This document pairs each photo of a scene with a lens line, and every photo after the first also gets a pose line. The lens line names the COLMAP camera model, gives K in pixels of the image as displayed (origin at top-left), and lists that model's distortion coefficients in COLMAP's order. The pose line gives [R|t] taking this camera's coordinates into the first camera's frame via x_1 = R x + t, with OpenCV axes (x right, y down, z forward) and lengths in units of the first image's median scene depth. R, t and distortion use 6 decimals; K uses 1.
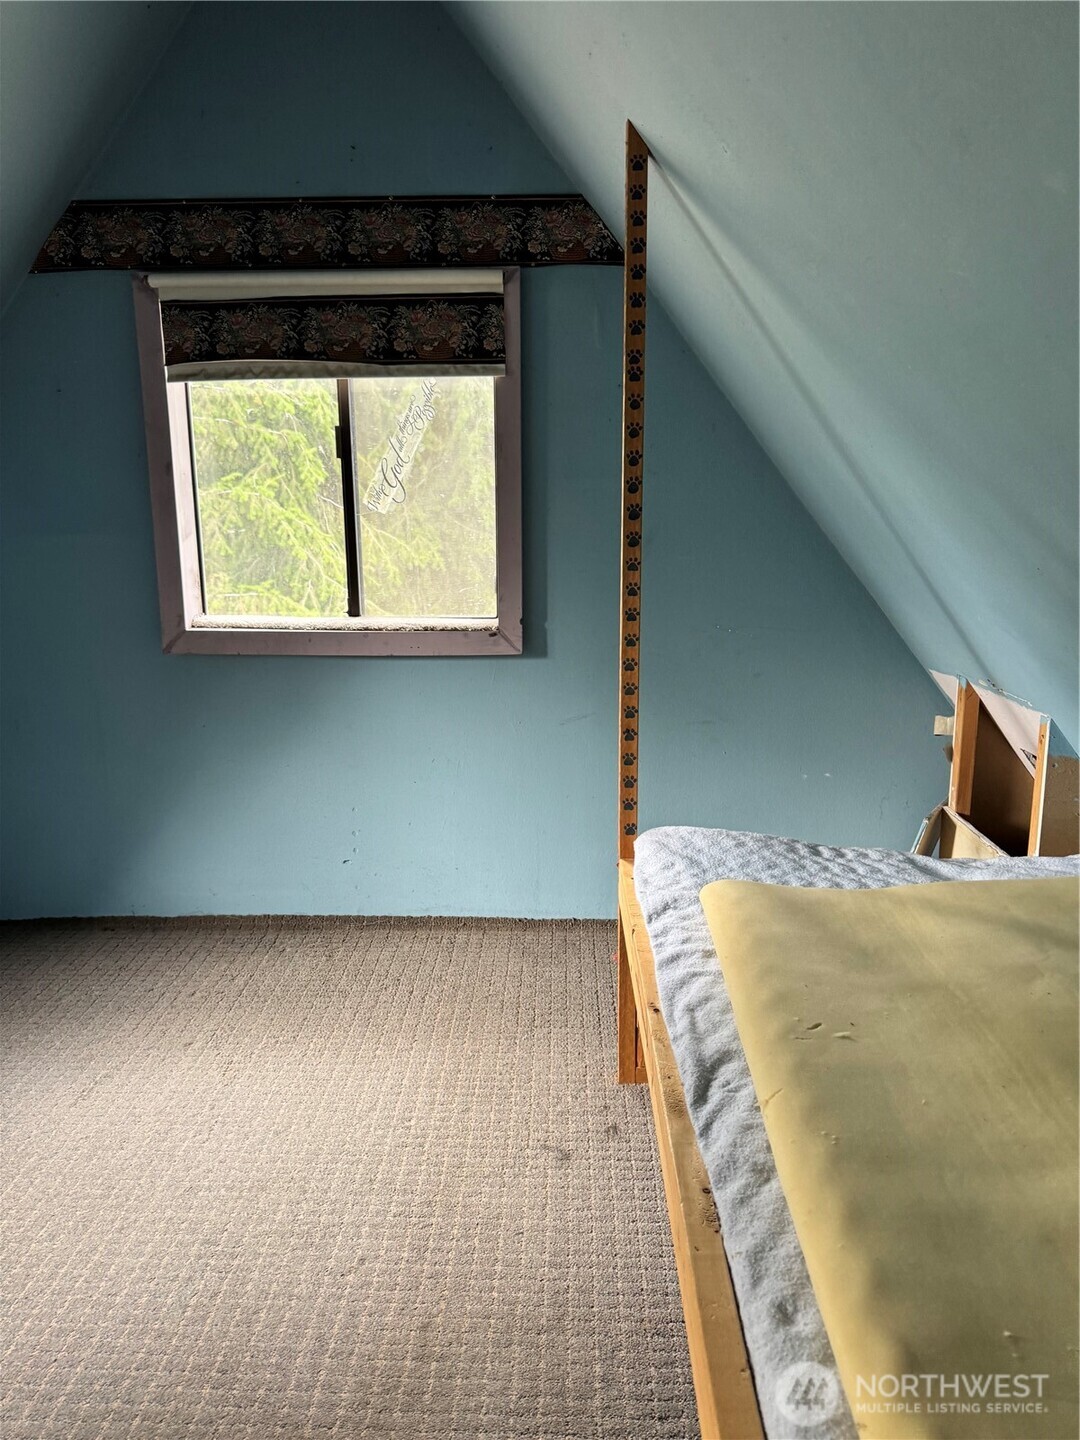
lens RADIAL K [[971.6, 0, 542.0], [0, 971.6, 721.2], [0, 0, 1]] dist [0.109798, -0.254328]
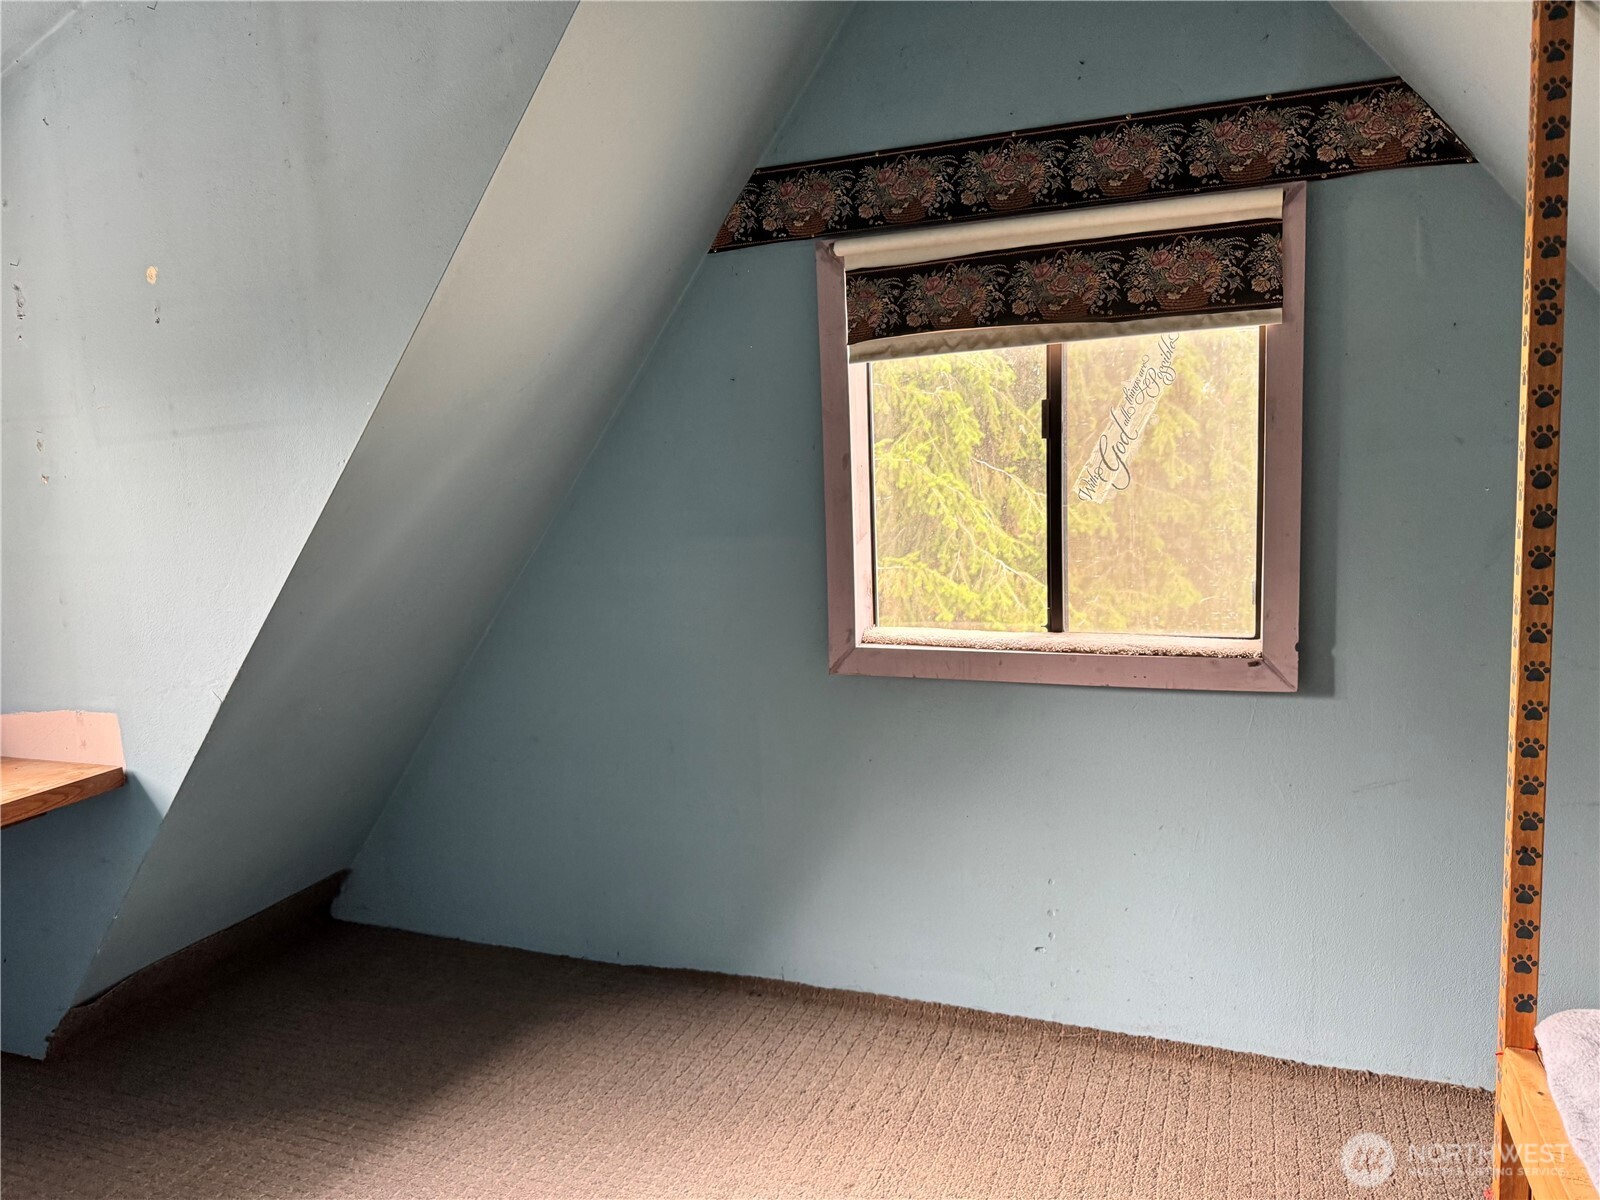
lens RADIAL K [[1115.3, 0, 797.9], [0, 1115.3, 598.5], [0, 0, 1]] dist [0.004219, -0.058525]
pose [[0.931911, 0.004103, -0.362664, -0.065755], [-0.039294, 0.995192, -0.089712, -0.049036], [0.360553, 0.097854, 0.927592, 0.096802]]
